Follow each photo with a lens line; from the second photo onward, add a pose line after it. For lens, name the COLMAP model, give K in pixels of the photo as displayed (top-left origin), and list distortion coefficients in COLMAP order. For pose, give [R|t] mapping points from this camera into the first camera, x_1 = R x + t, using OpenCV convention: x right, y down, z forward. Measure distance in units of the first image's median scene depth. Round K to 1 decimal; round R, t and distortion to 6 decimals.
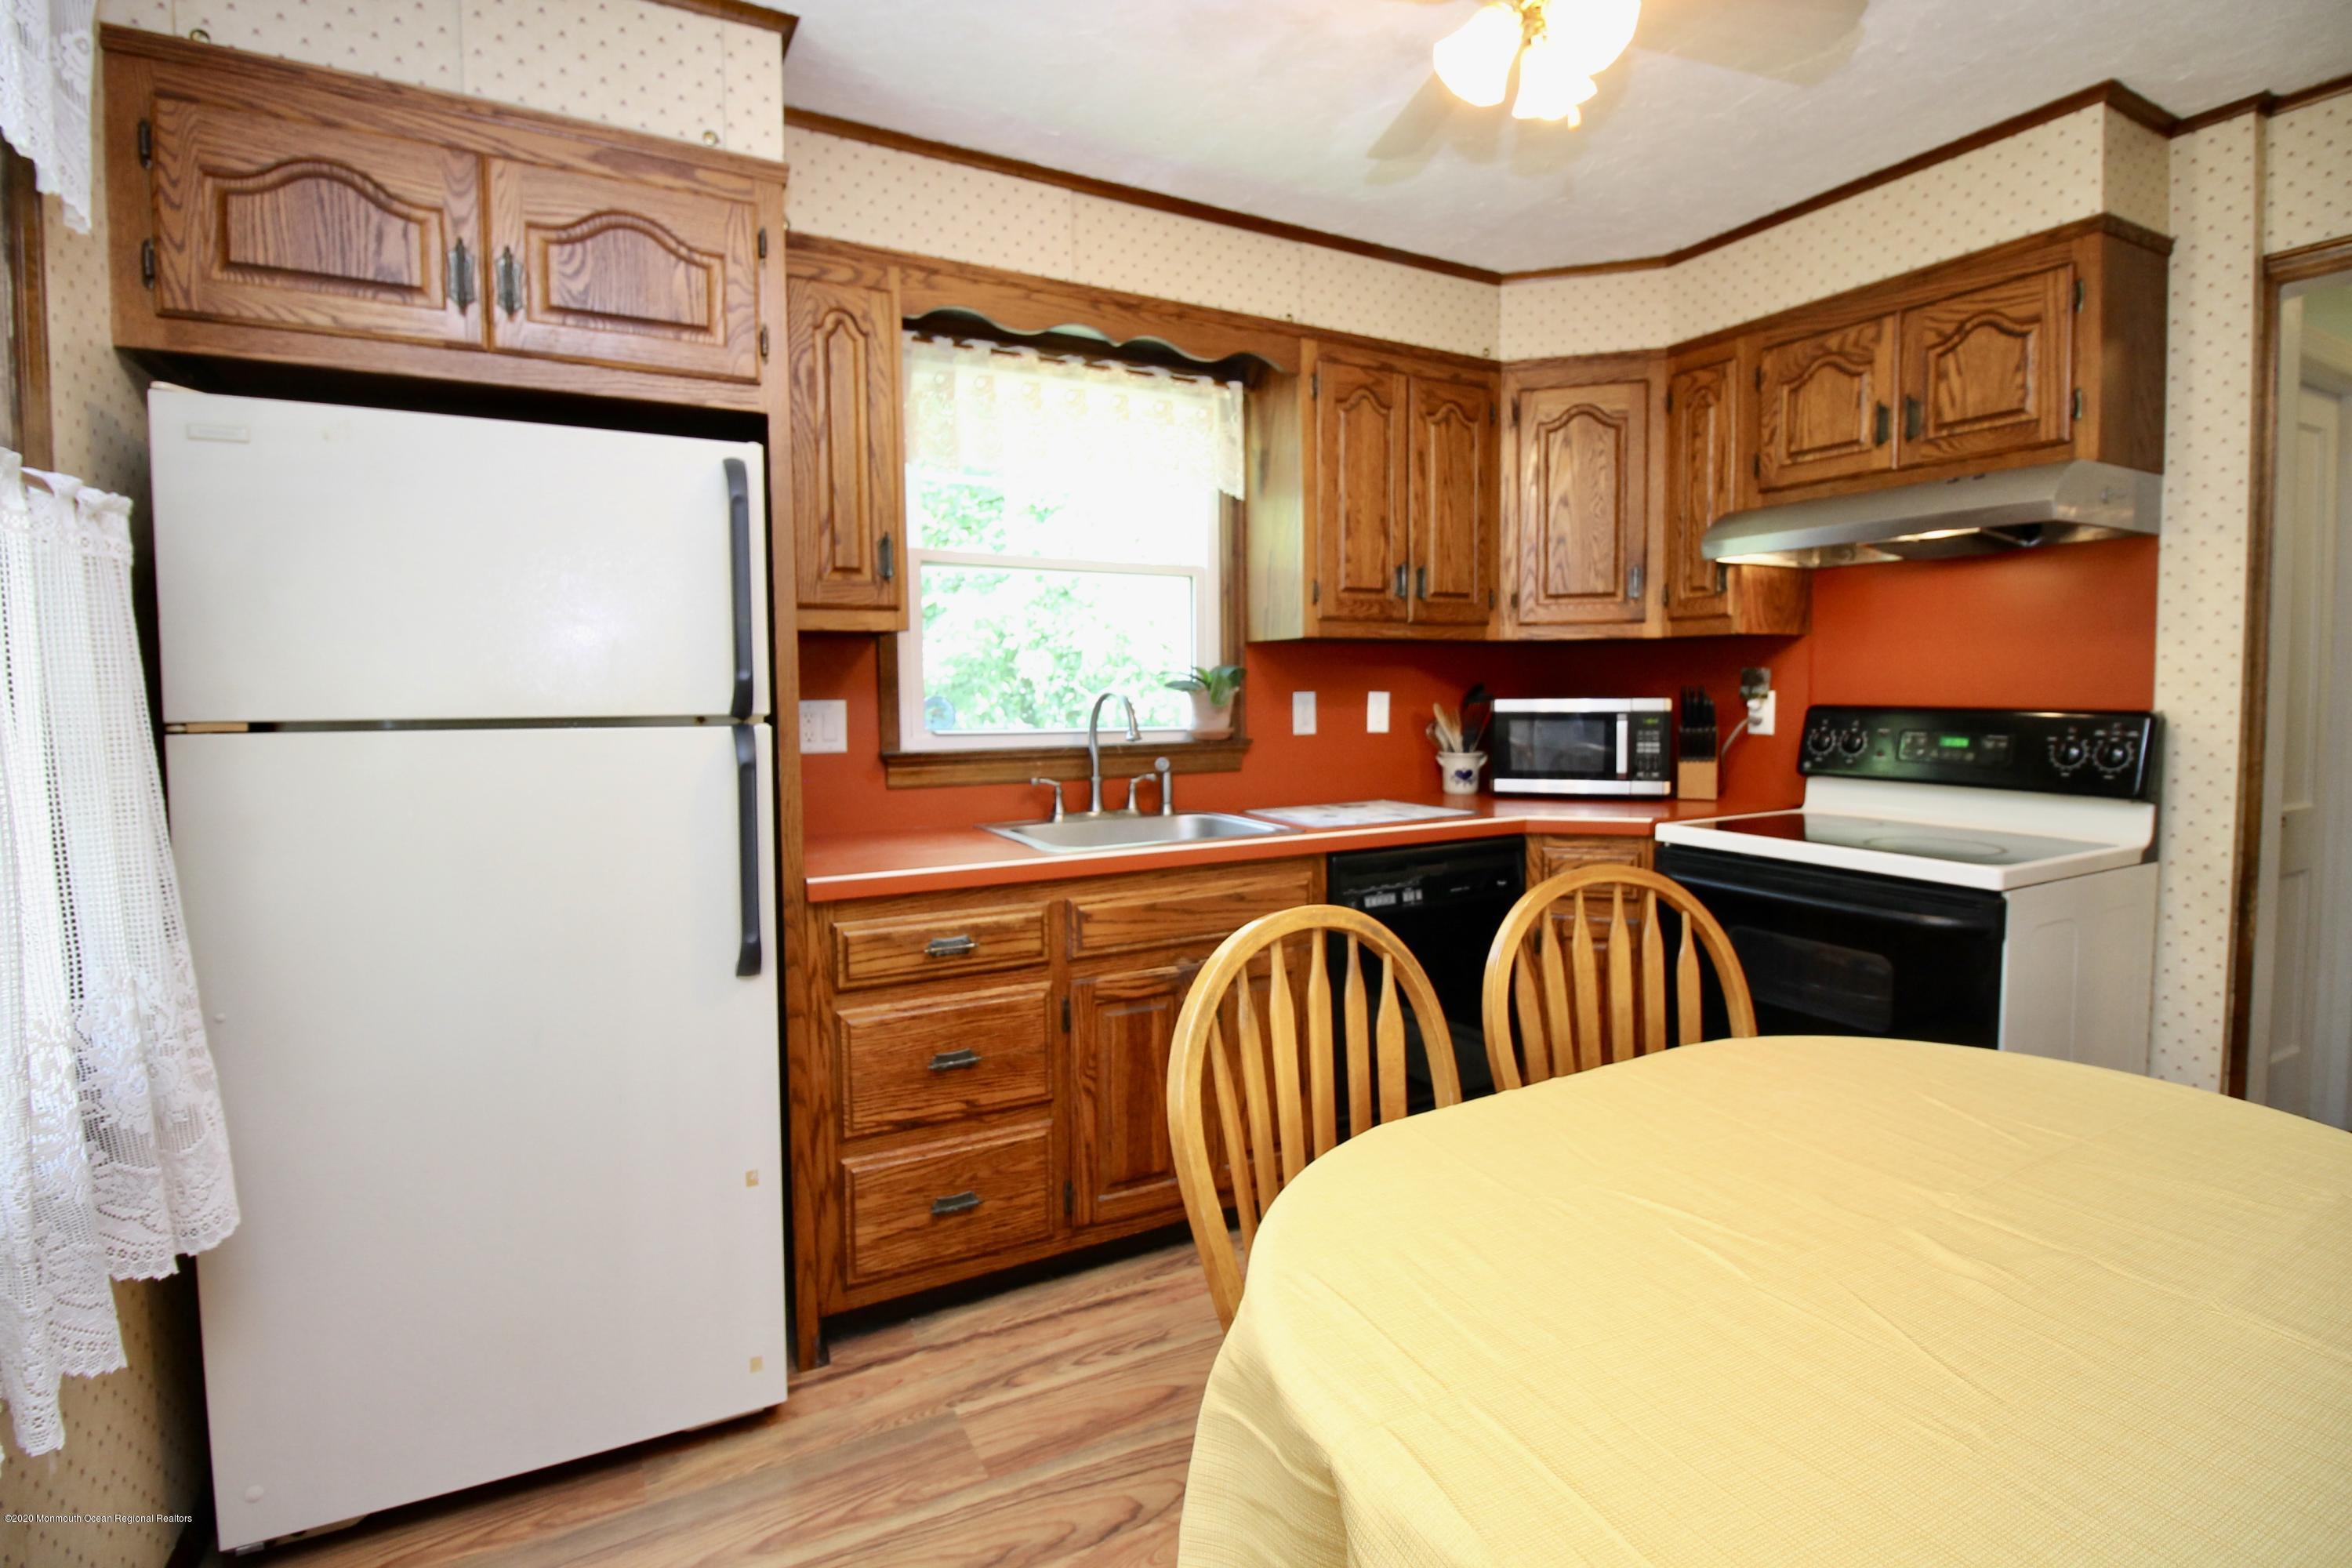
lens RADIAL K [[1095.5, 0, 1186.7], [0, 1095.5, 757.8], [0, 0, 1]] dist [-0.000964, -0.013888]
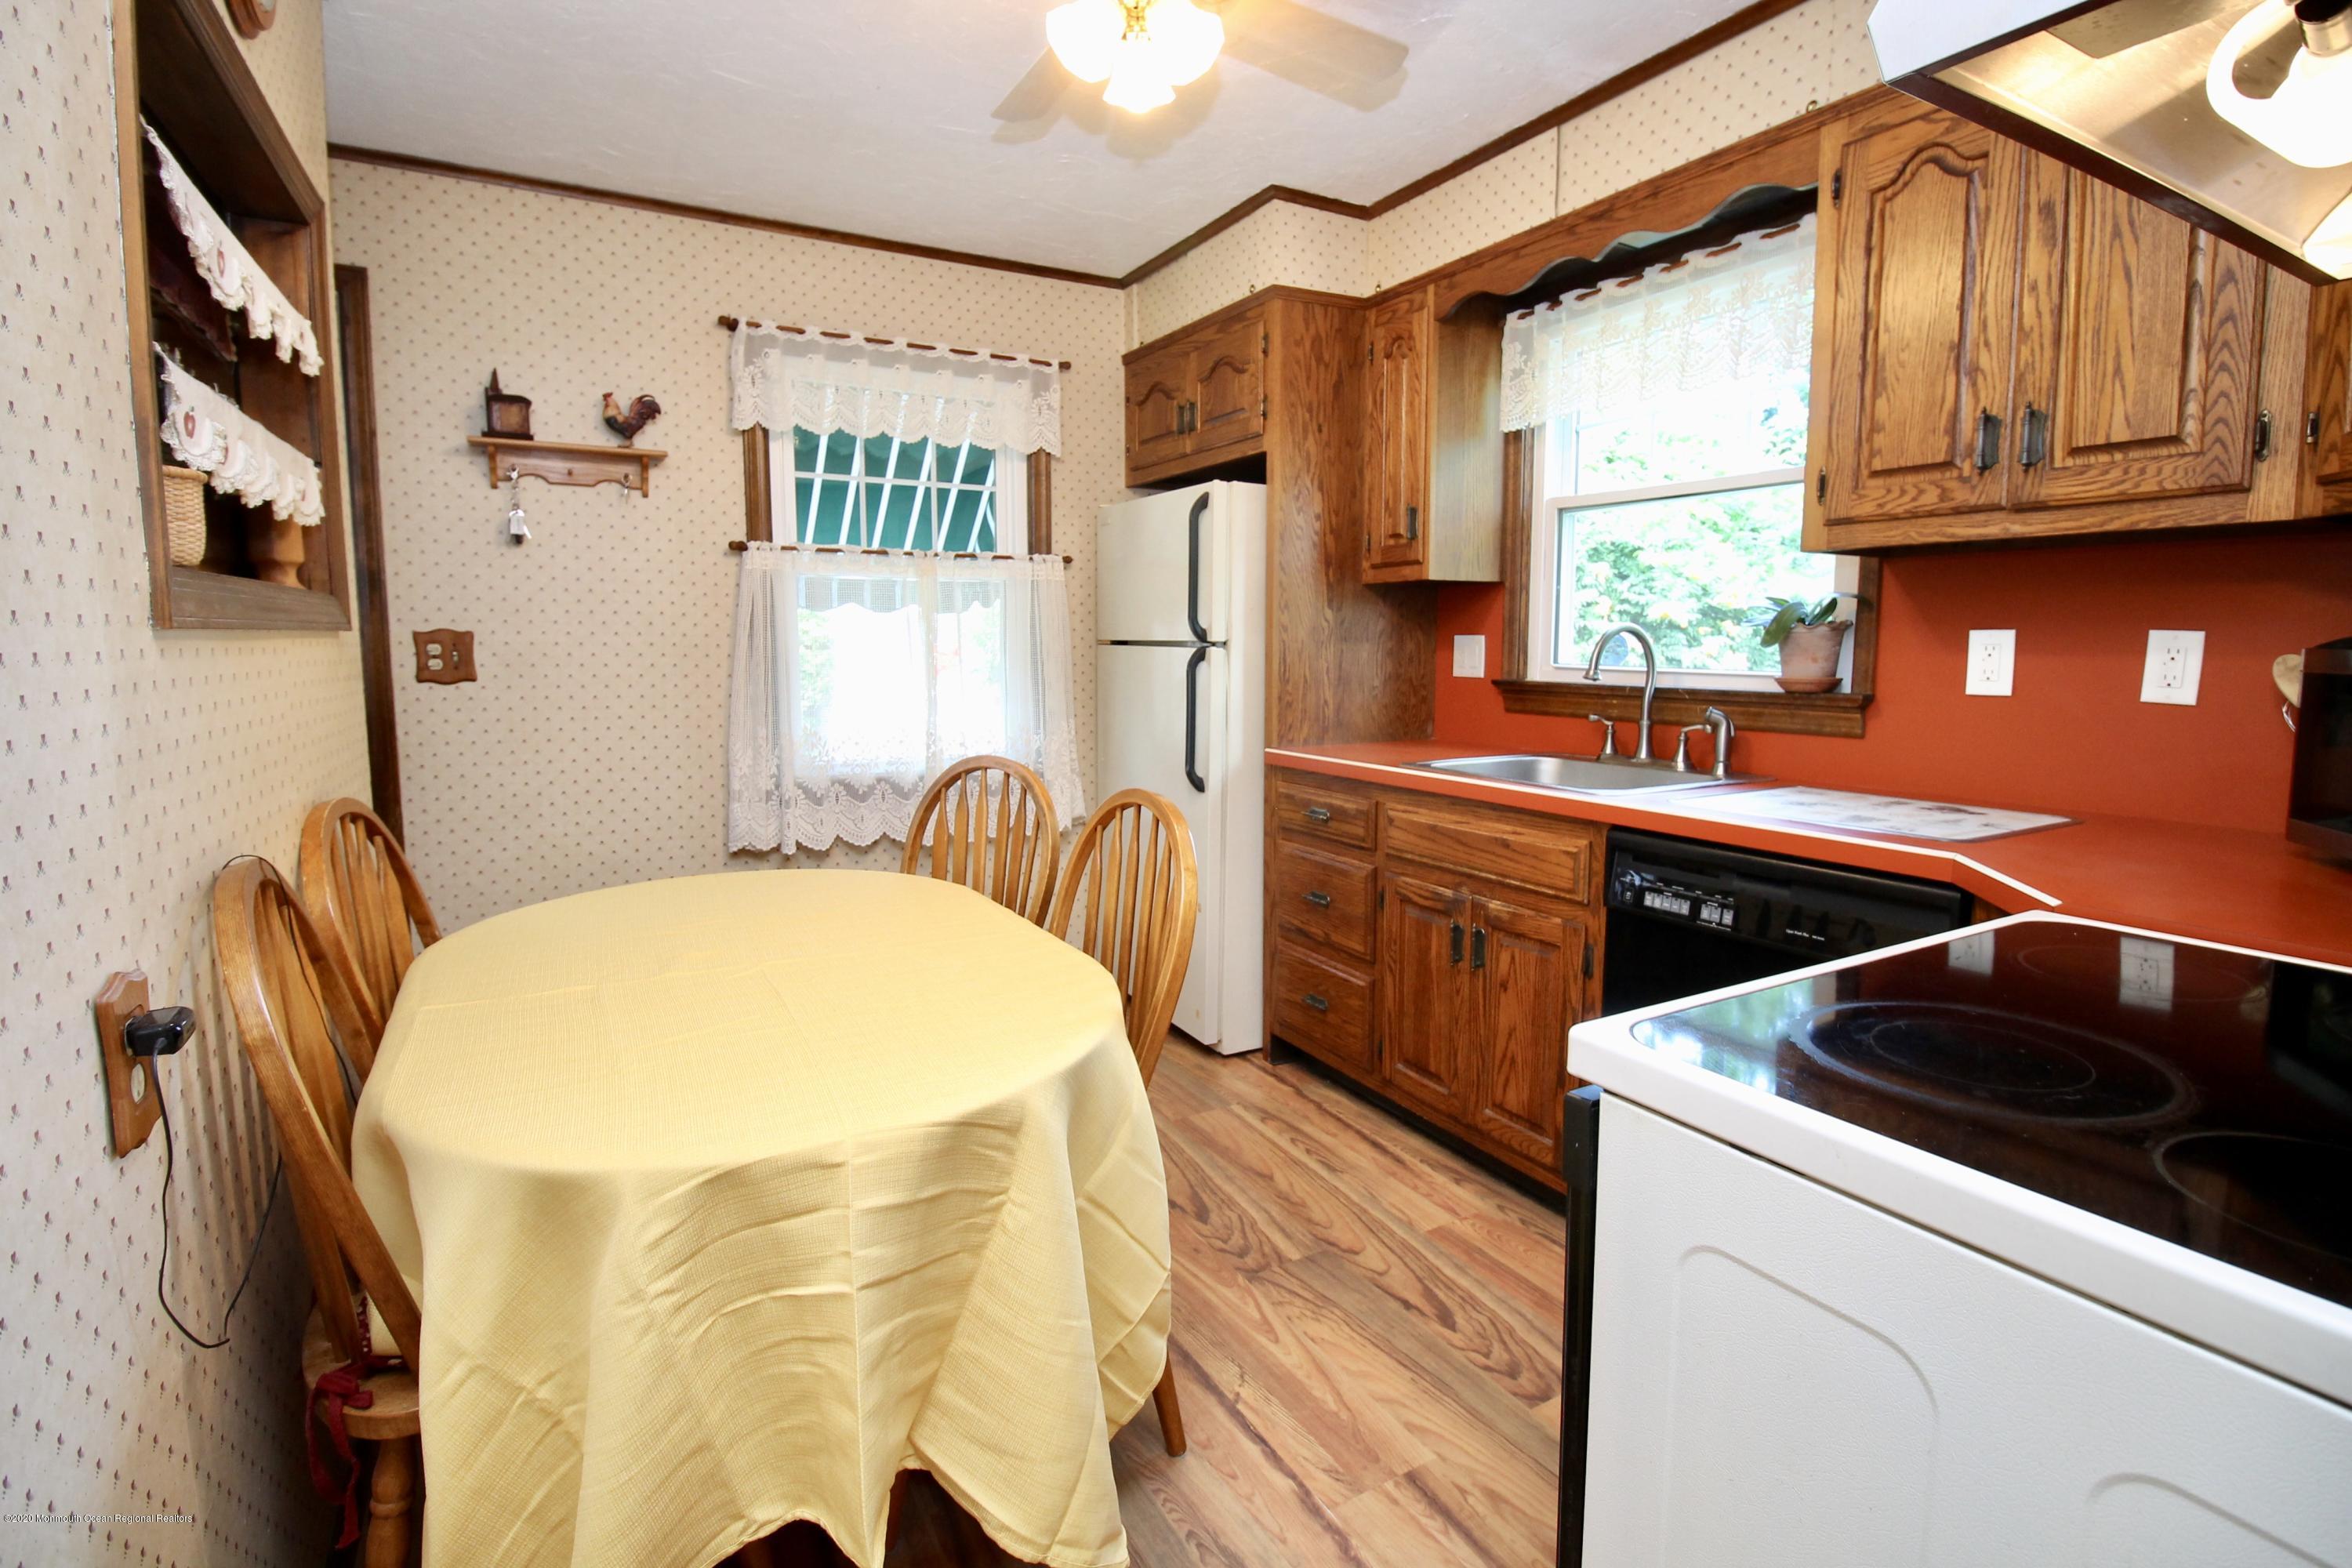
lens RADIAL K [[1095.5, 0, 1186.7], [0, 1095.5, 757.8], [0, 0, 1]] dist [-0.000964, -0.013888]
pose [[0.015401, 0.117129, -0.992997, 0.826482], [-0.060610, 0.991398, 0.116000, -0.034592], [0.998043, 0.058399, 0.022368, 0.583484]]
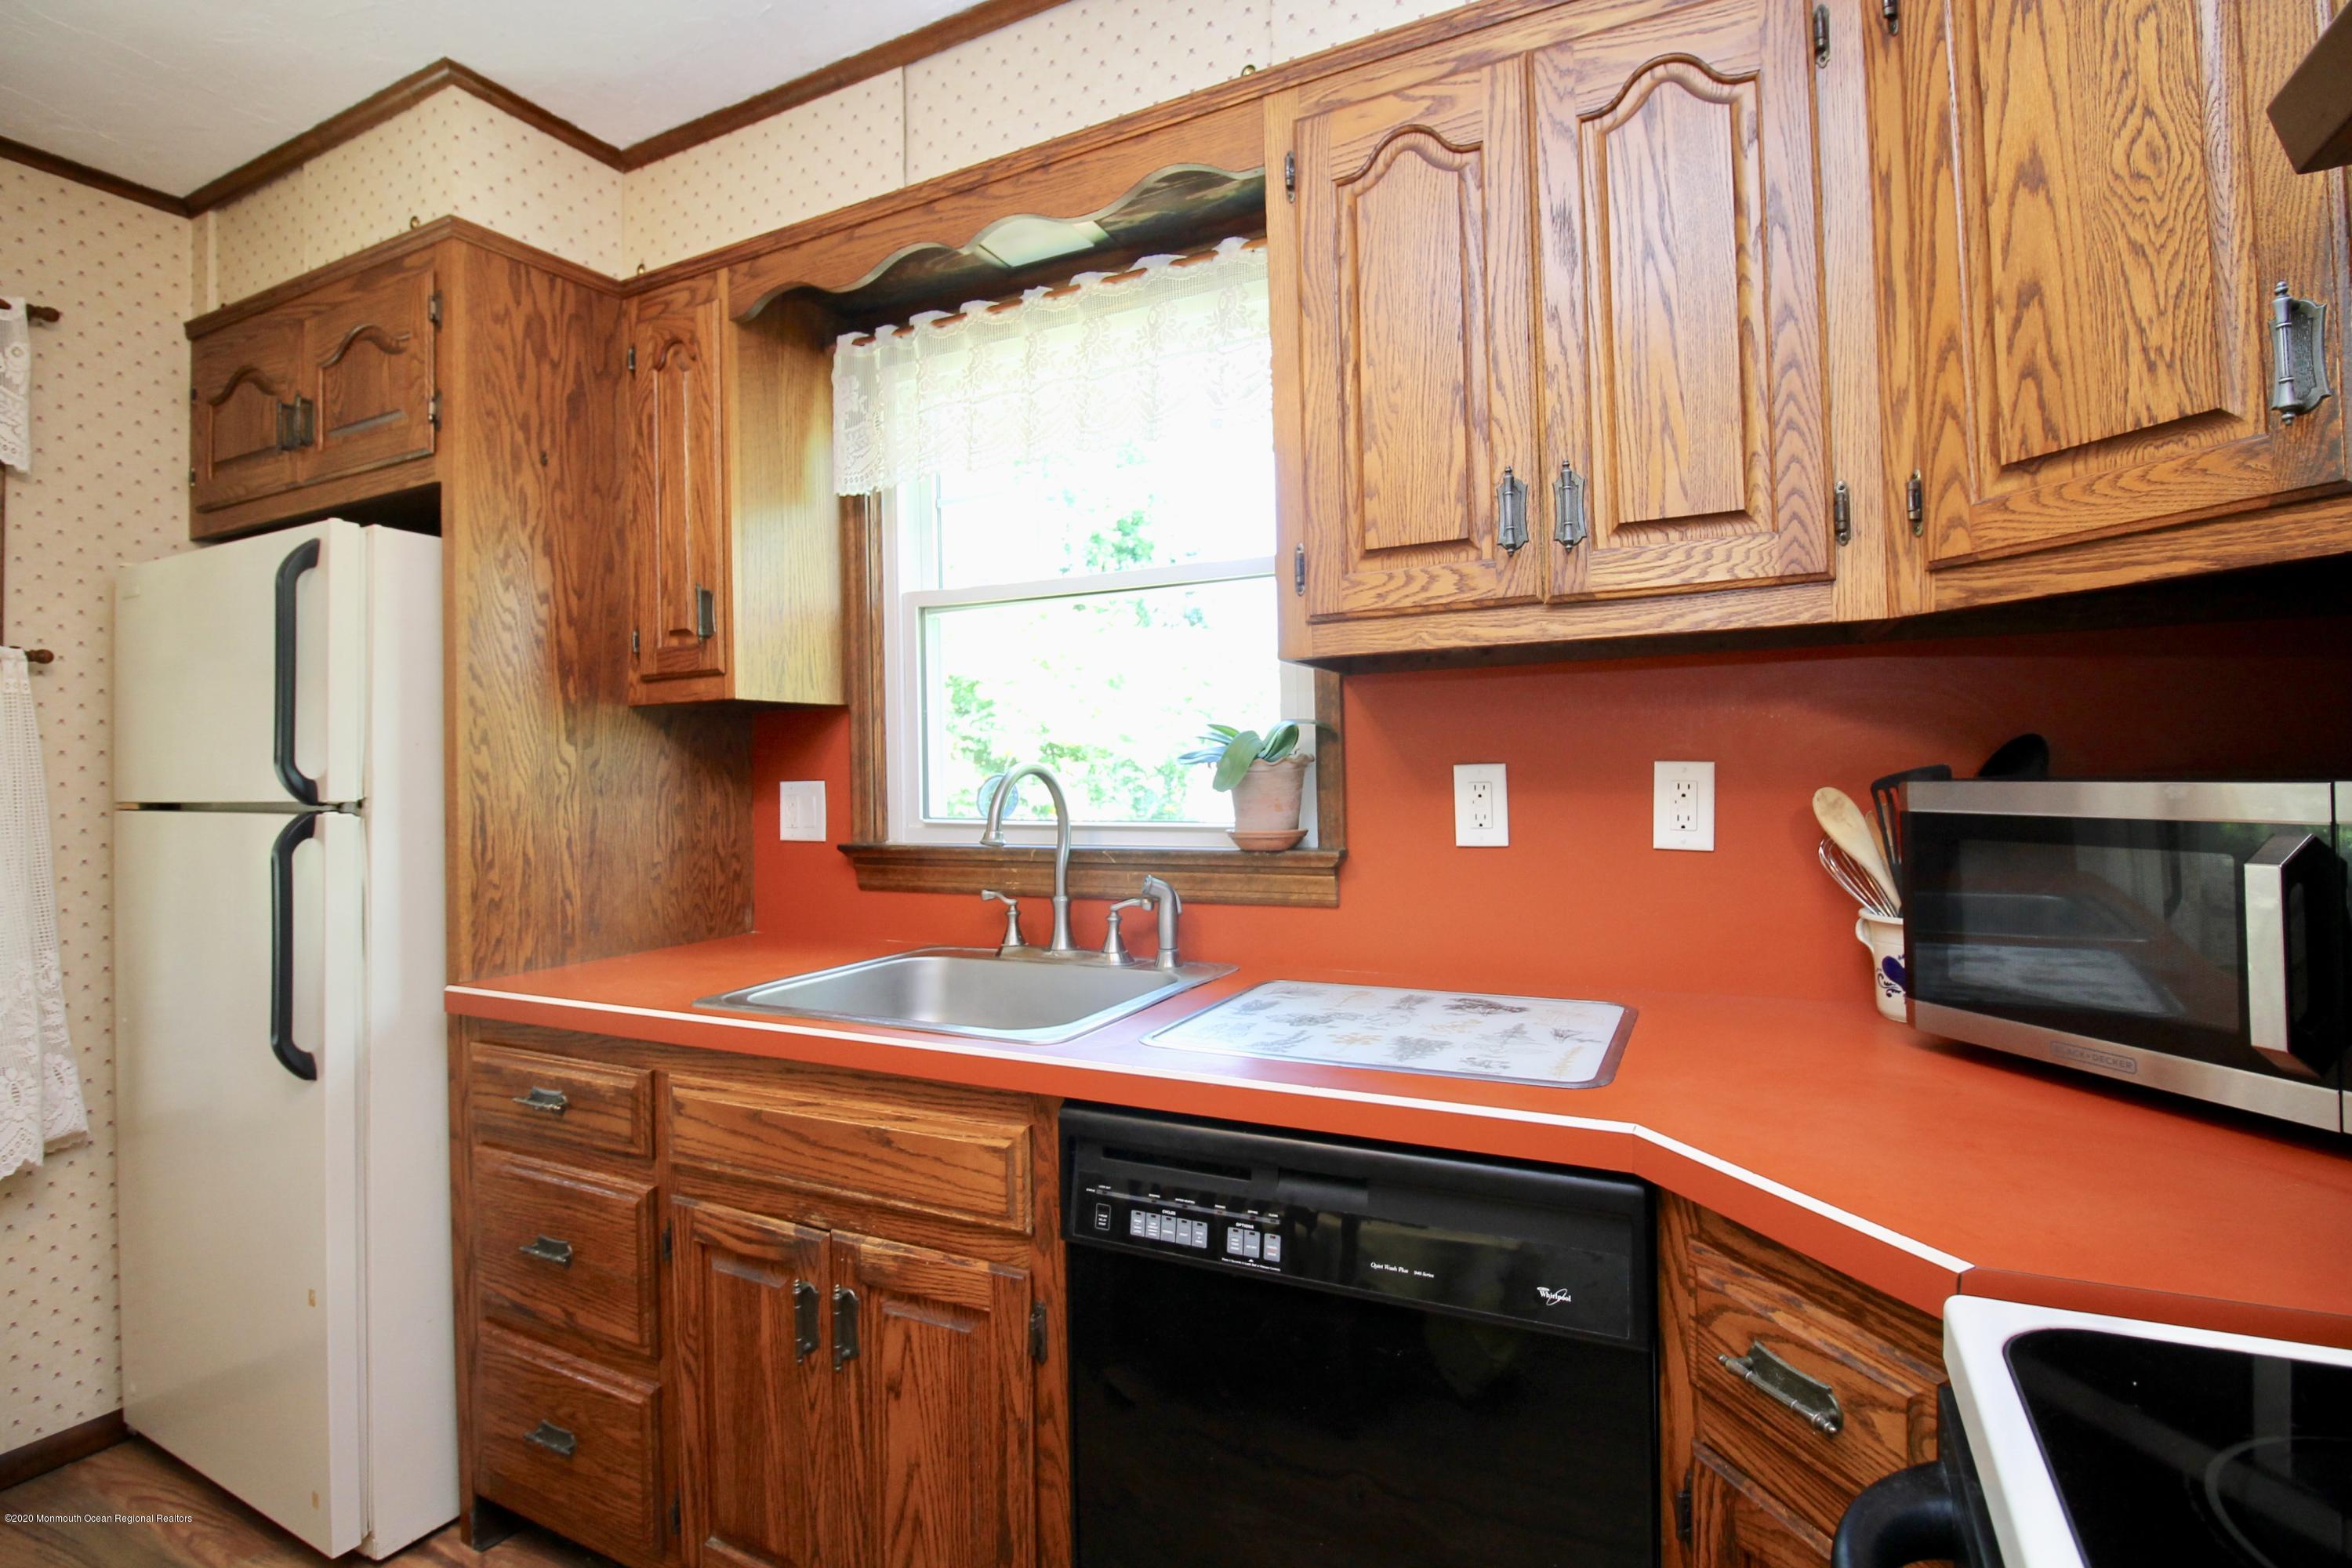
lens RADIAL K [[1095.5, 0, 1186.7], [0, 1095.5, 757.8], [0, 0, 1]] dist [-0.000964, -0.013888]
pose [[0.571963, -0.011953, -0.820192, 0.500340], [-0.035602, 0.998590, -0.039380, -0.042083], [0.819506, 0.051725, 0.570731, 0.668595]]
